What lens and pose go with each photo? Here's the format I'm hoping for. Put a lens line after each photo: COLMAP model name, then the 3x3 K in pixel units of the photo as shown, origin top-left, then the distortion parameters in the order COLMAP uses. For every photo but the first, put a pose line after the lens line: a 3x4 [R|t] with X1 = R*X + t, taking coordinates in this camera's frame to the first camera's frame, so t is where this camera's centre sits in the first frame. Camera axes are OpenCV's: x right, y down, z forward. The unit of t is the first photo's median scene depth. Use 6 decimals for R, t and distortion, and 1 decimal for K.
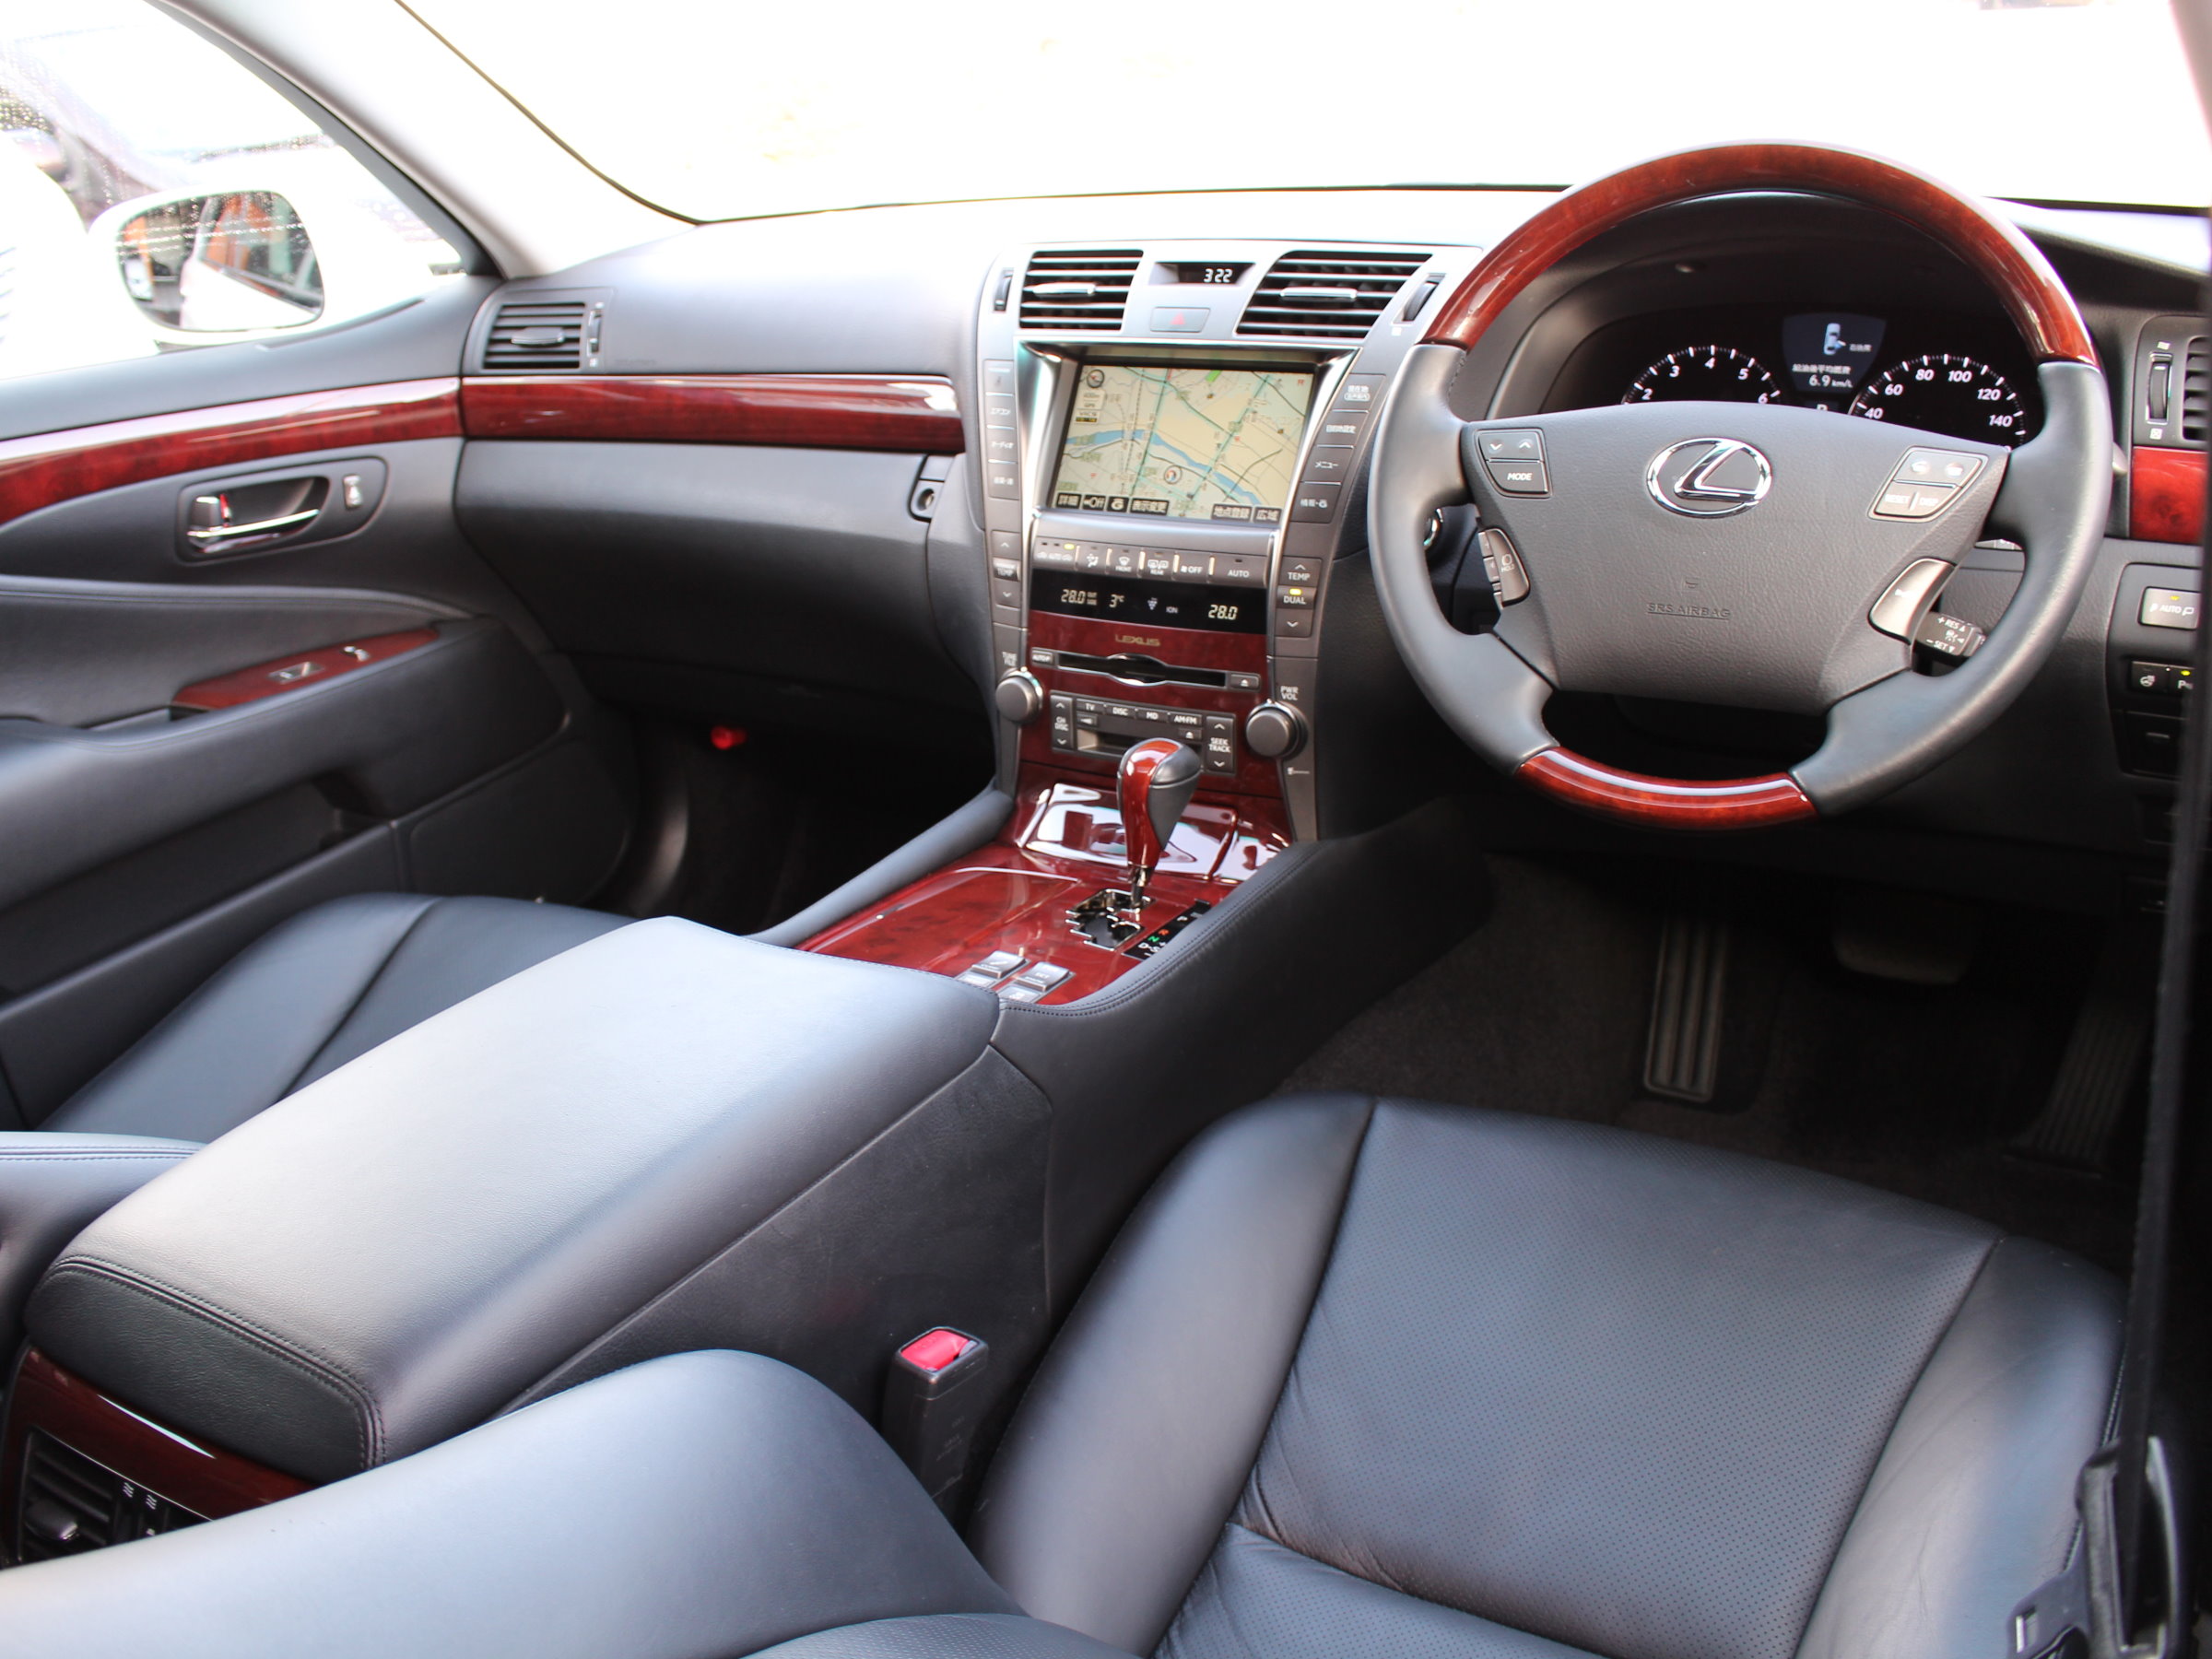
lens RADIAL K [[2102.7, 0, 1106.0], [0, 2102.7, 829.5], [0, 0, 1]] dist [-0.204905, 0.223200]
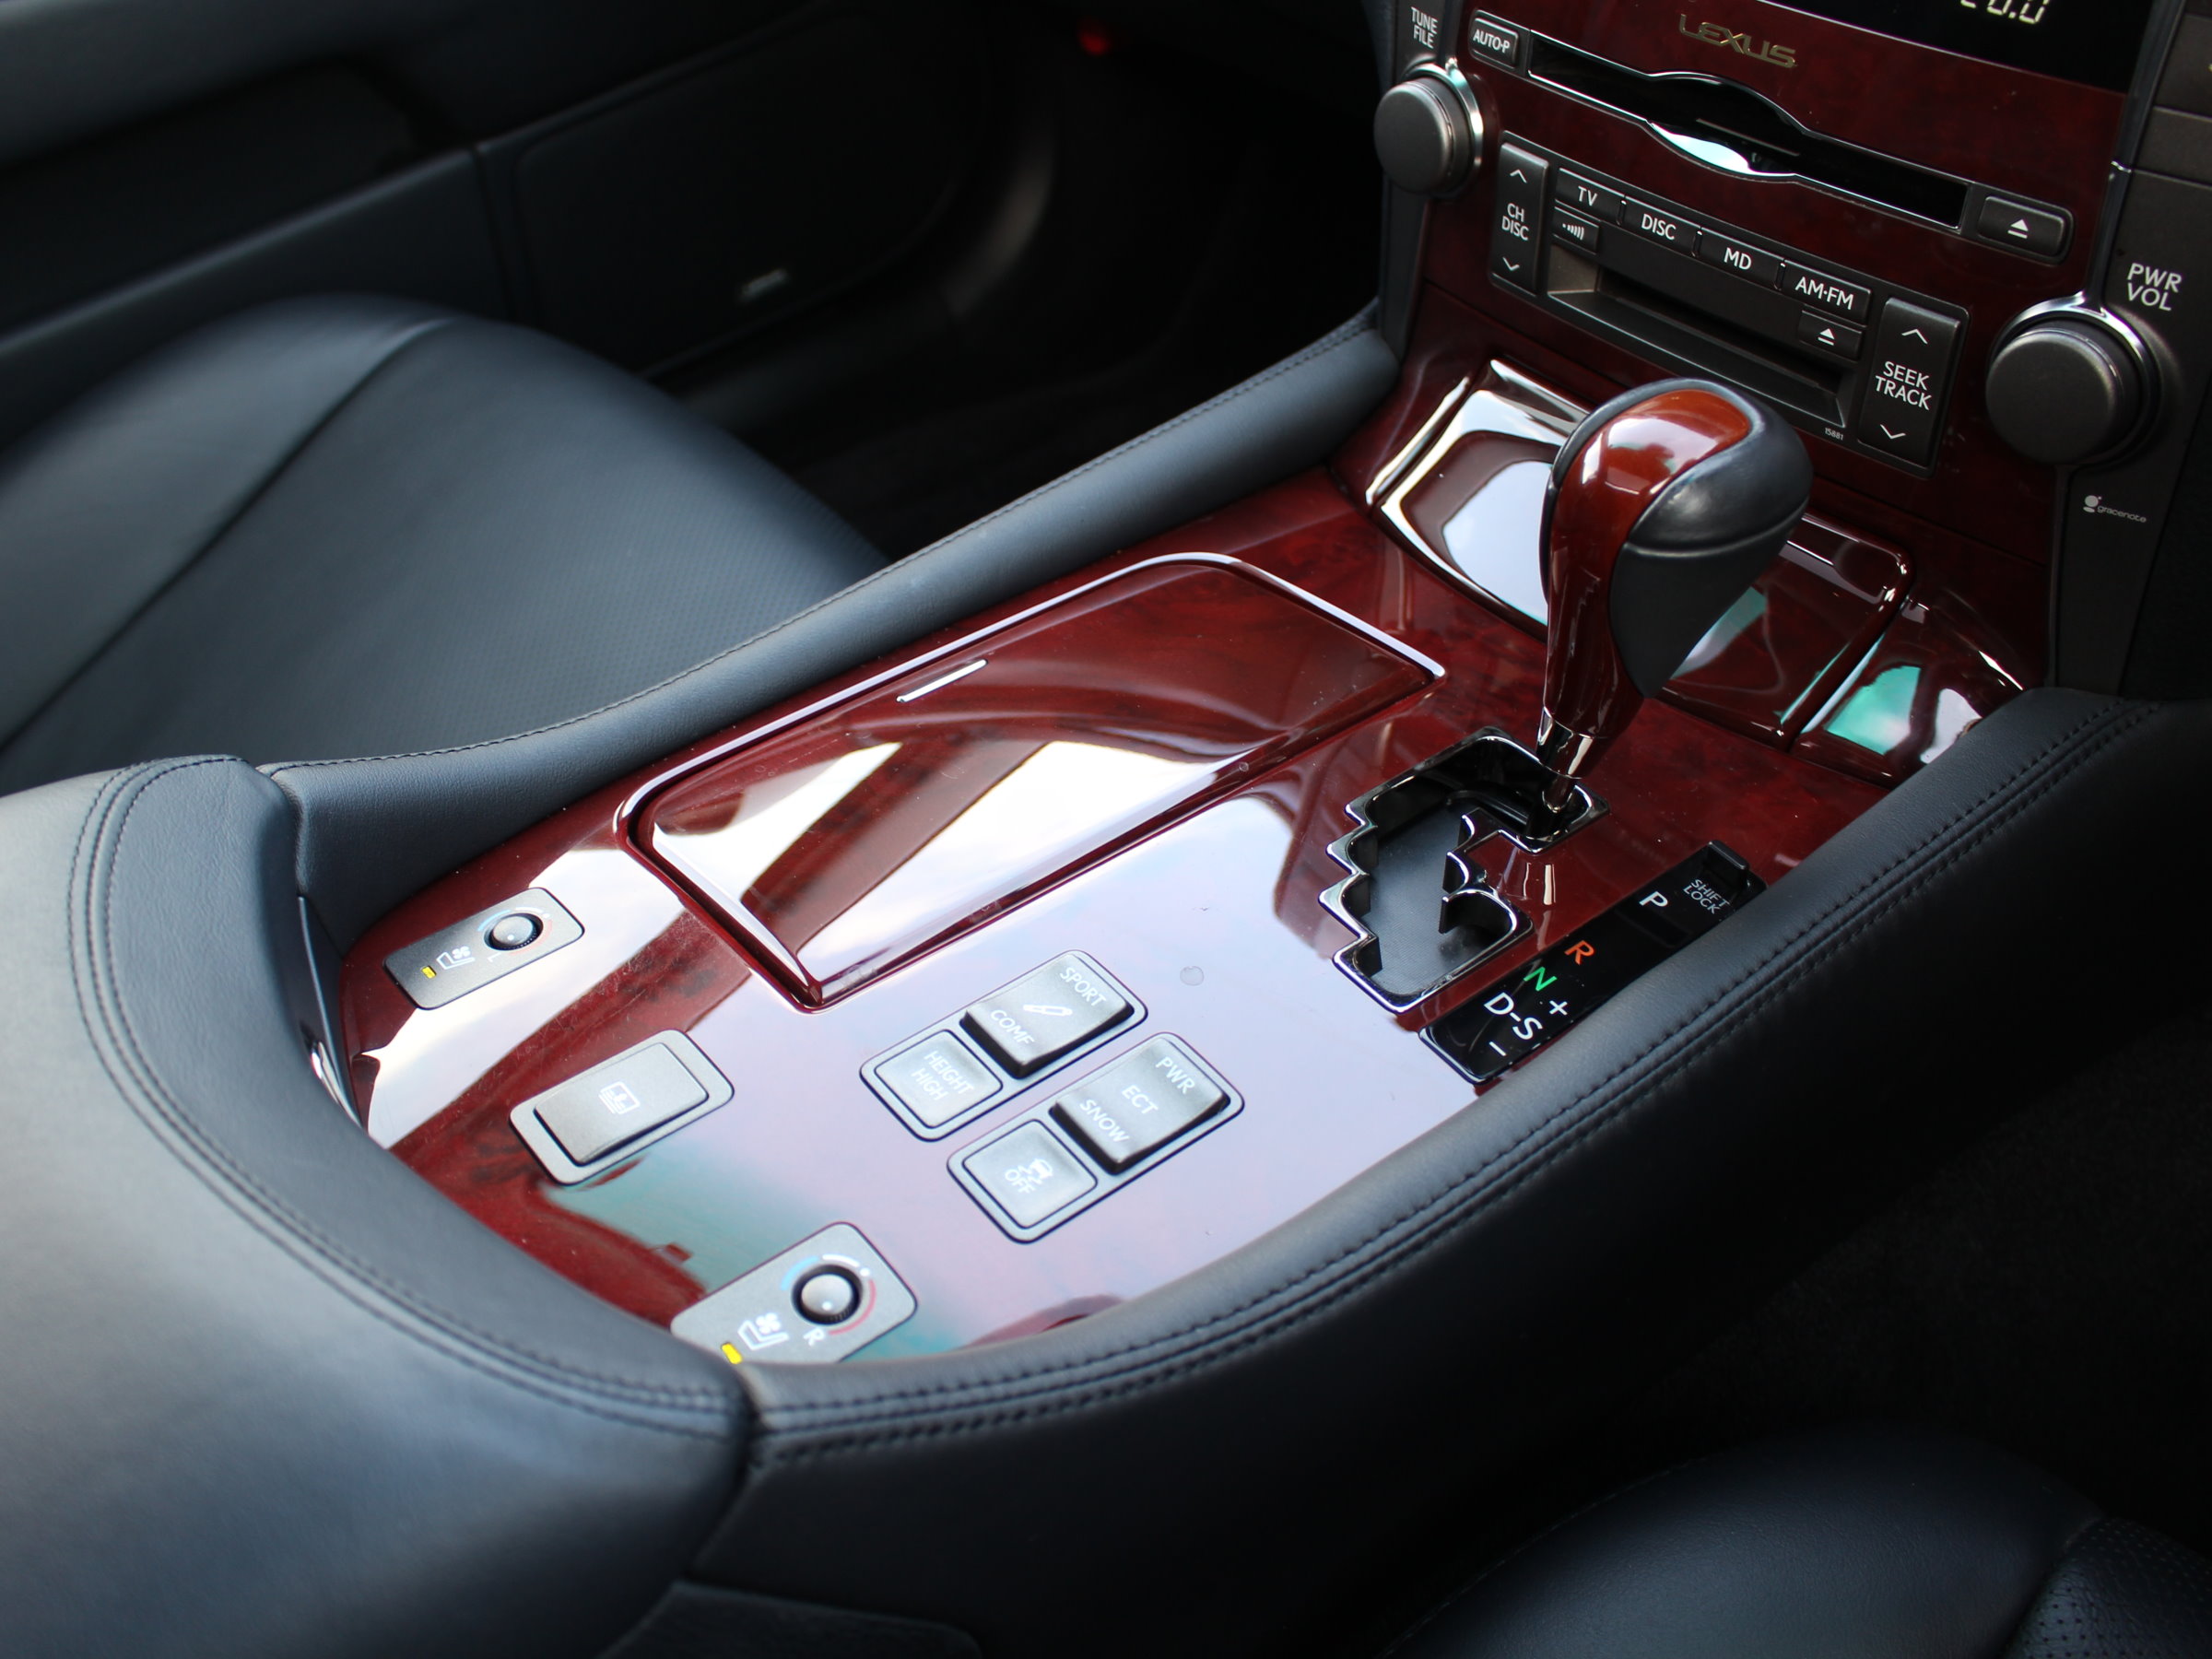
lens RADIAL K [[2102.7, 0, 1106.0], [0, 2102.7, 829.5], [0, 0, 1]] dist [-0.204905, 0.223200]
pose [[0.933960, 0.235517, -0.268795, 0.037460], [-0.126366, 0.921177, 0.368056, -0.078278], [0.334291, -0.309783, 0.890103, 0.610711]]
